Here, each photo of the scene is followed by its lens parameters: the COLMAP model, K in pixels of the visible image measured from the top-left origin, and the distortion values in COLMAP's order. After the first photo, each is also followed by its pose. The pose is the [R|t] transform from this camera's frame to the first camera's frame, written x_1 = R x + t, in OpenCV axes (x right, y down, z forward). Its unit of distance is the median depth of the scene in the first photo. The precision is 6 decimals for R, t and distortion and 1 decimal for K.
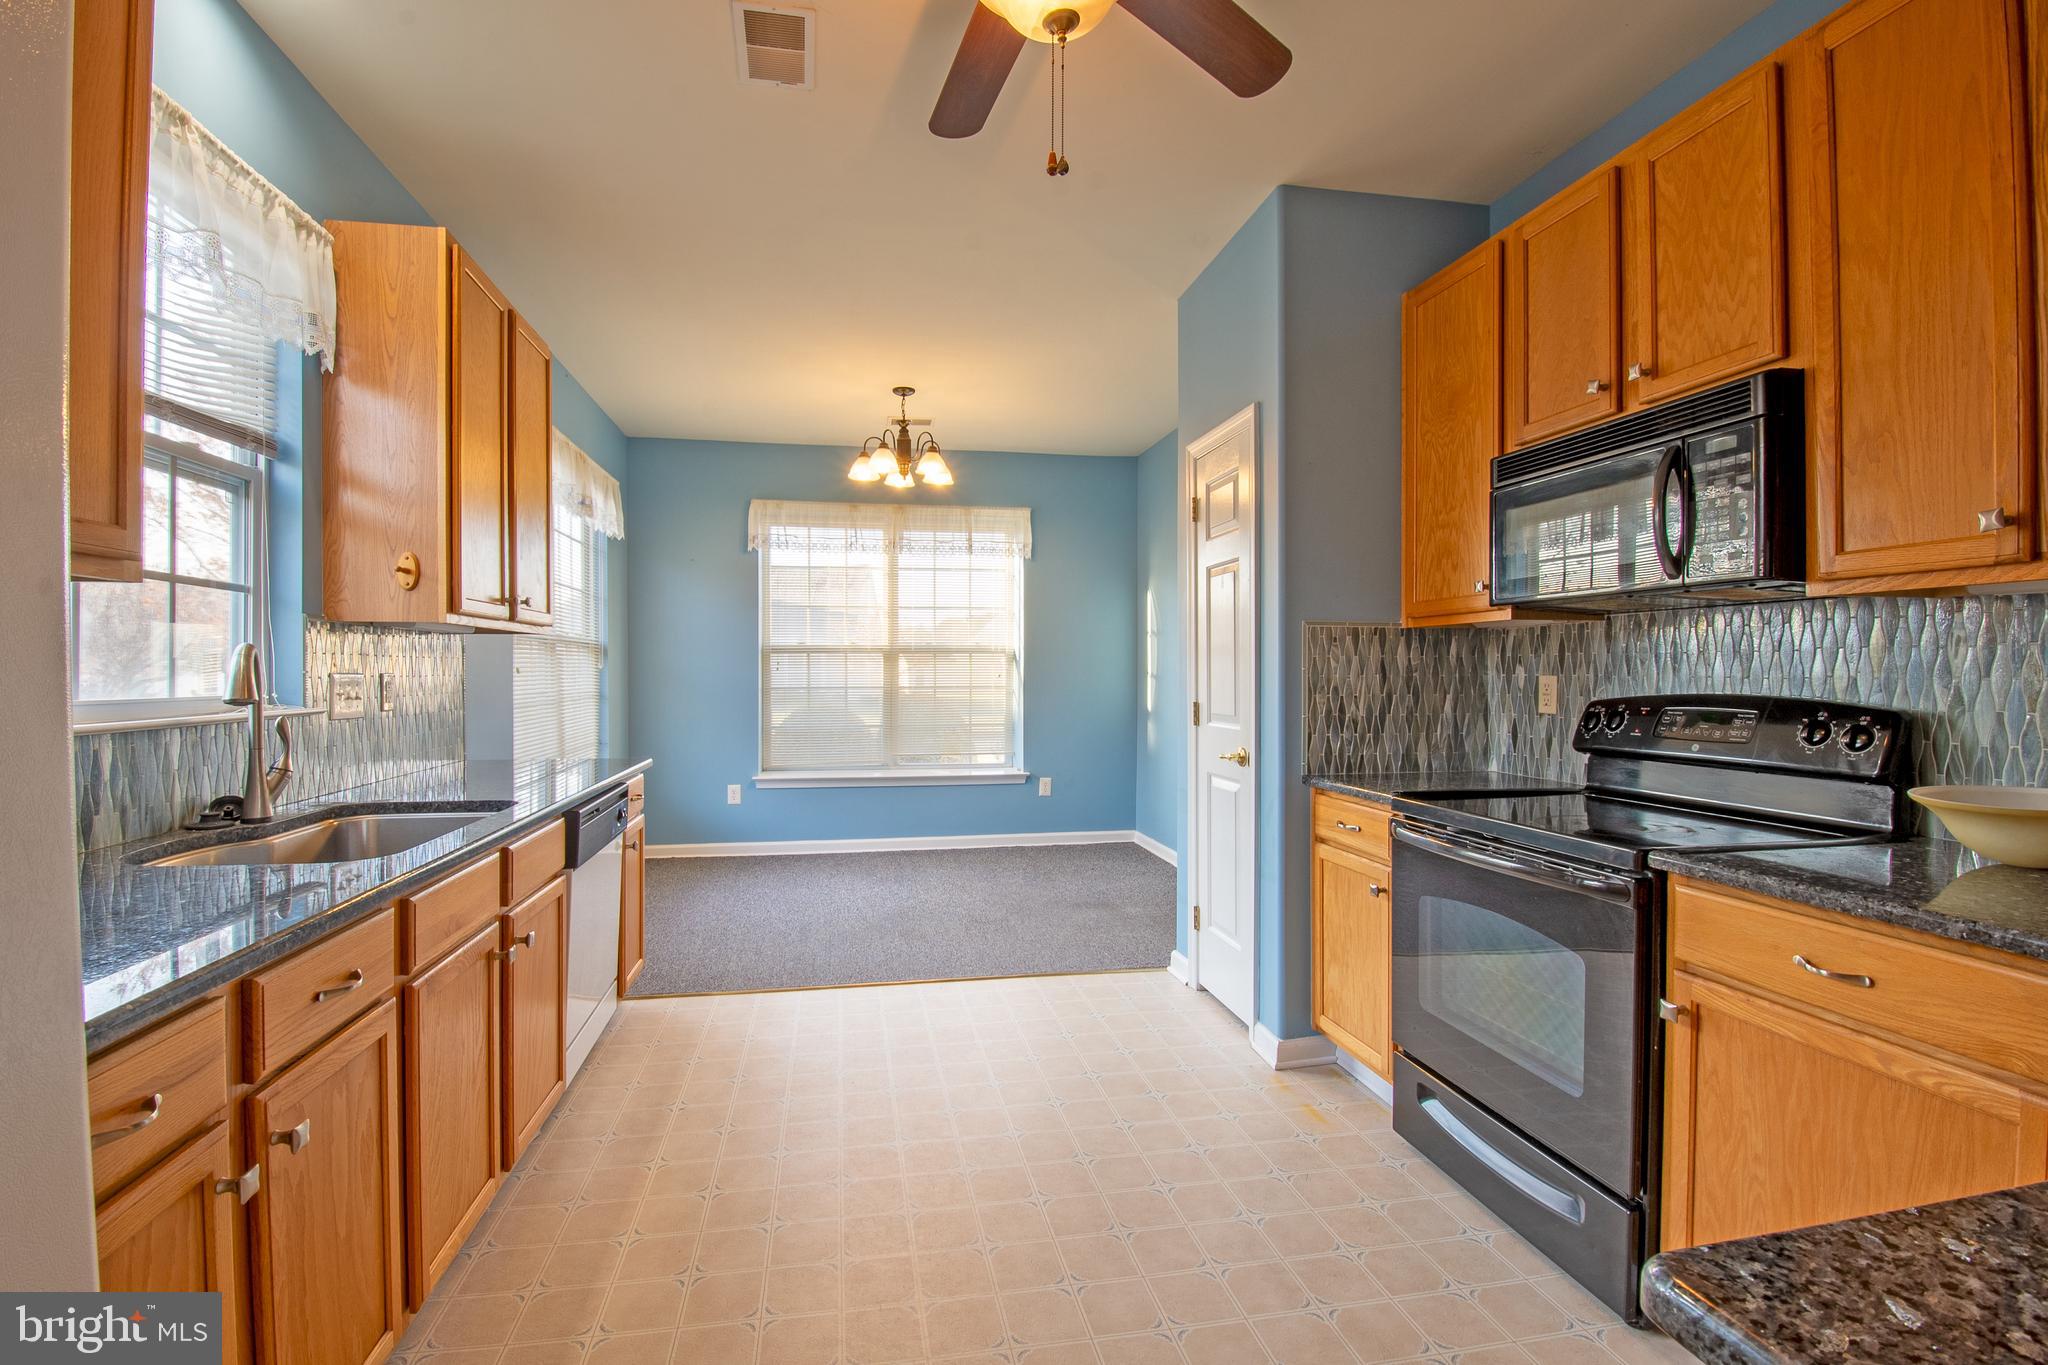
lens RADIAL K [[909.9, 0, 1014.2], [0, 909.9, 684.1], [0, 0, 1]] dist [-0.024133, -0.001677]
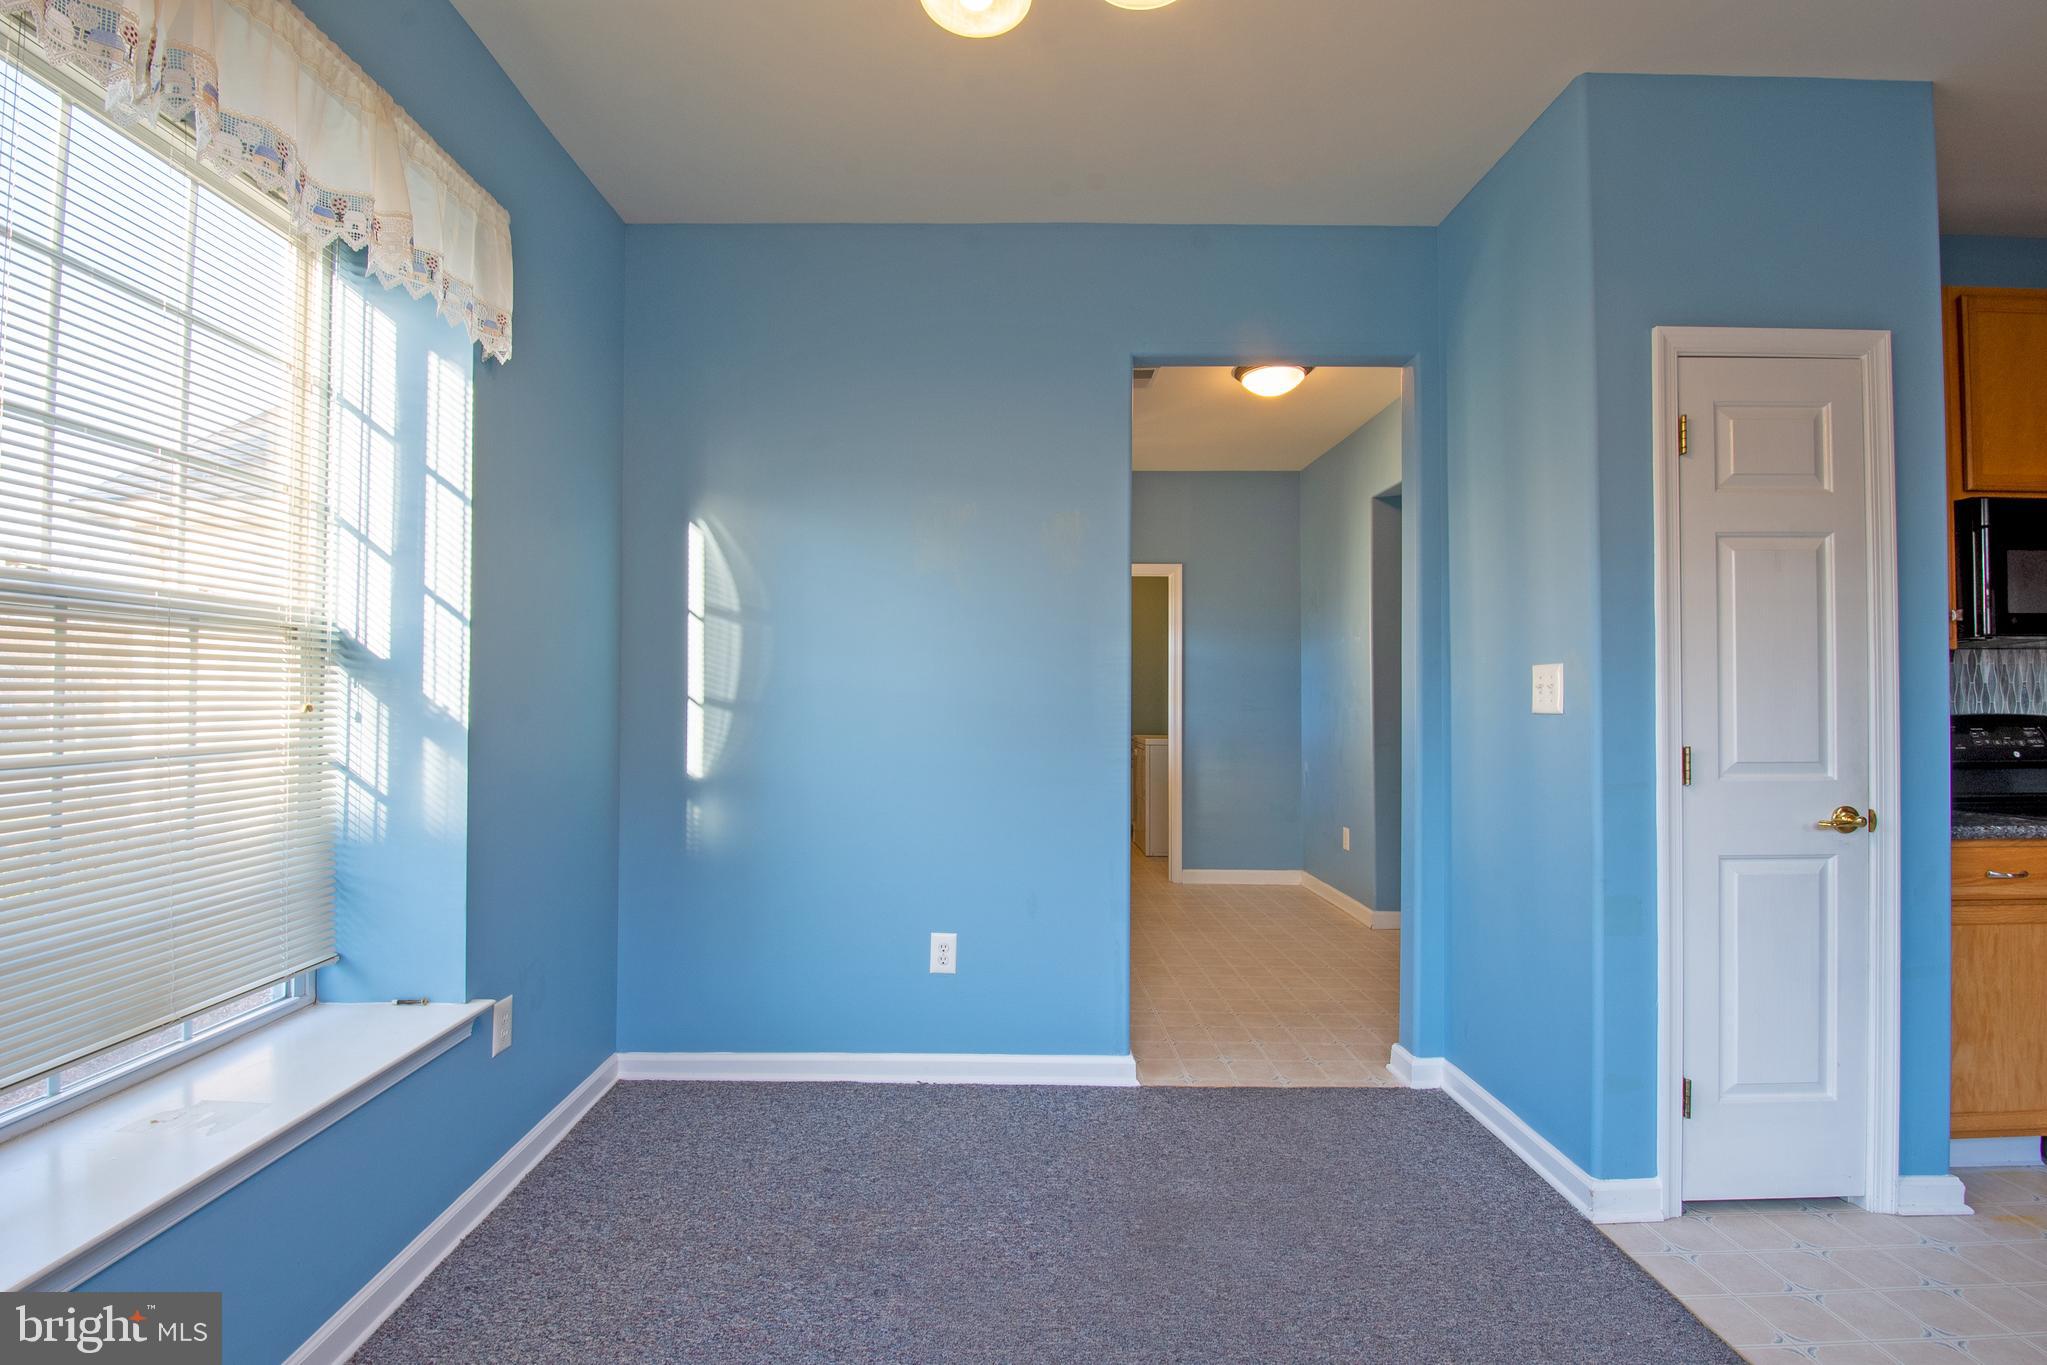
lens RADIAL K [[909.5, 0, 1028.7], [0, 909.5, 687.5], [0, 0, 1]] dist [-0.024133, -0.001677]
pose [[0.188822, 0.005555, 0.981996, -0.721052], [0.011758, 0.999900, -0.007917, -0.030535], [-0.981941, 0.013041, 0.188737, 1.993402]]
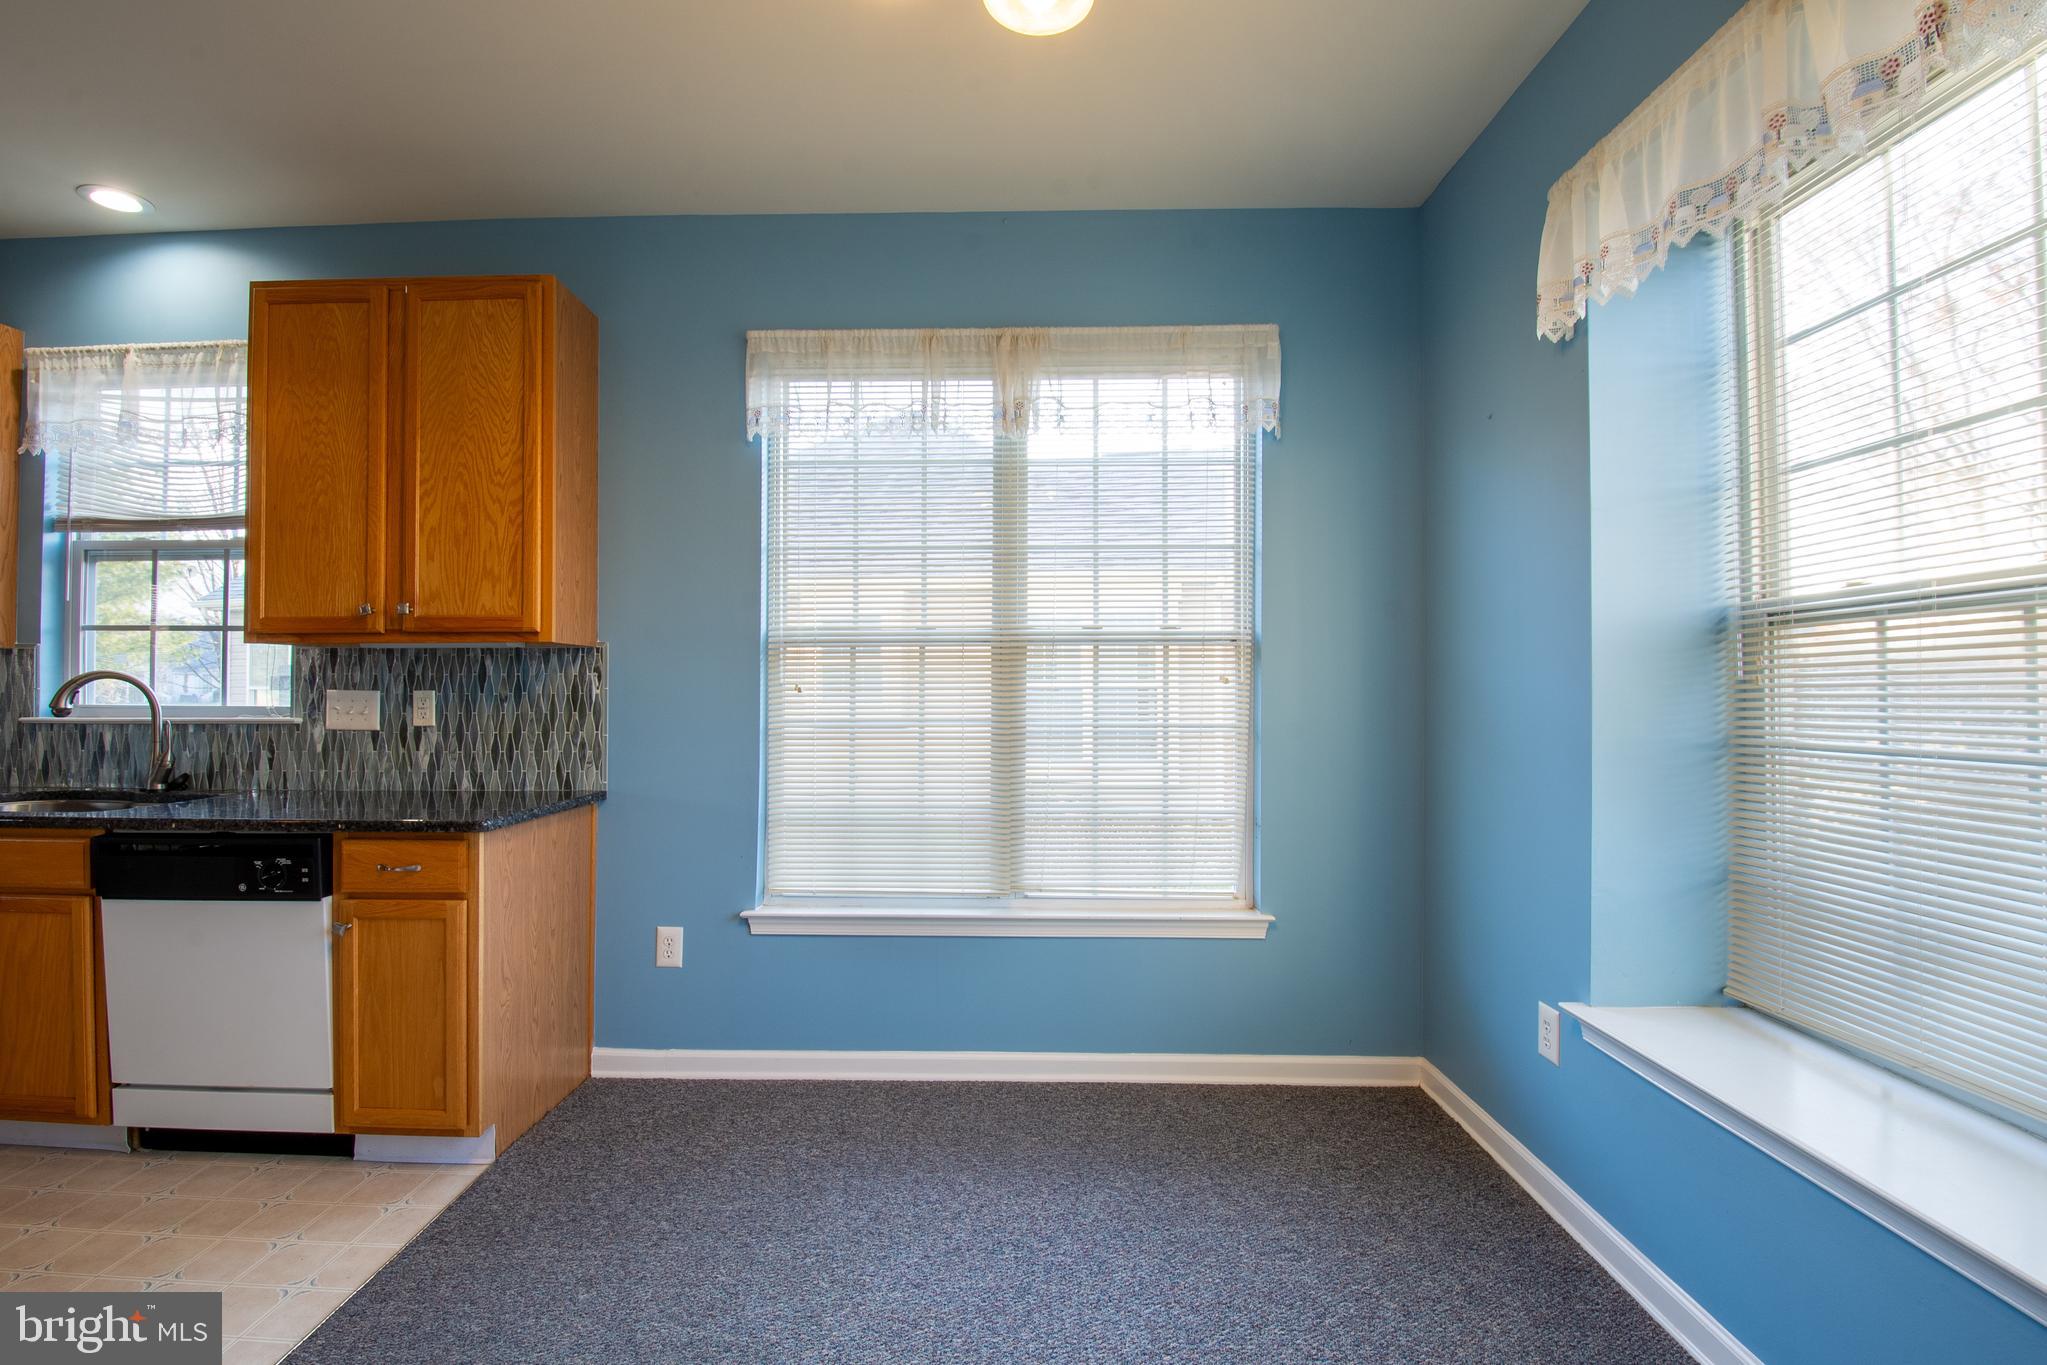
lens RADIAL K [[909.5, 0, 1004.0], [0, 909.5, 687.7], [0, 0, 1]] dist [-0.024133, -0.001677]
pose [[-0.219964, -0.002966, -0.975503, 0.206666], [-0.010456, 0.999945, -0.000682, -0.023292], [0.975452, 0.010050, -0.219983, 2.174316]]
